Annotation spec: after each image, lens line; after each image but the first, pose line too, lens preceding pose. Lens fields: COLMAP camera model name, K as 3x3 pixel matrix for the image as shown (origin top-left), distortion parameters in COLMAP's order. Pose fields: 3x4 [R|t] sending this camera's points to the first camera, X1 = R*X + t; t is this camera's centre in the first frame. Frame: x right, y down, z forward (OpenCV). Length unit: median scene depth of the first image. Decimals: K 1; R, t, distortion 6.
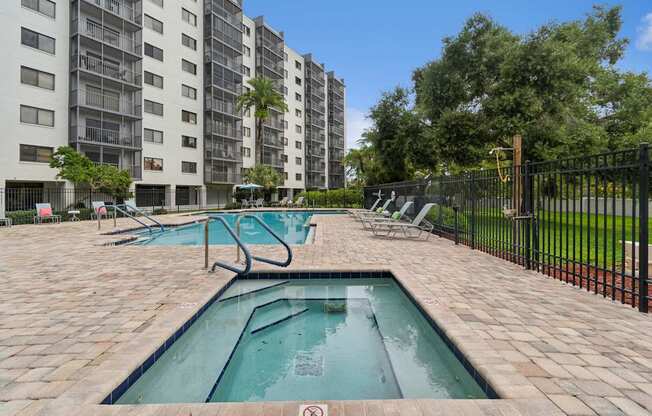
lens RADIAL K [[290.1, 0, 330.6], [0, 290.1, 189.8], [0, 0, 1]] dist [0.001601, -0.000263]
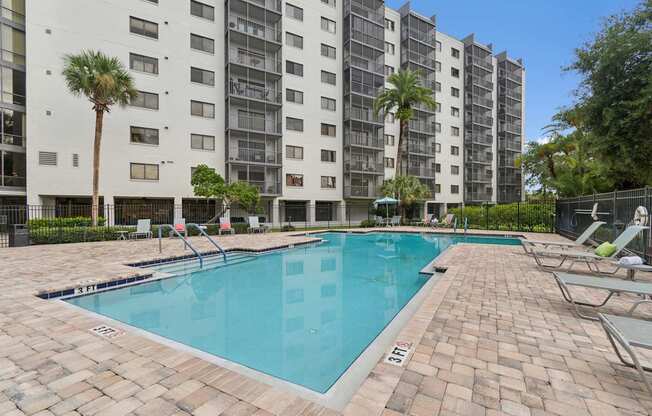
lens RADIAL K [[290.1, 0, 330.7], [0, 290.1, 212.1], [0, 0, 1]] dist [0.001601, -0.000263]
pose [[0.859126, 0.007932, -0.511703, 0.016353], [0.004086, 0.999742, 0.022359, 0.000924], [0.511749, -0.021300, 0.858871, 0.189699]]
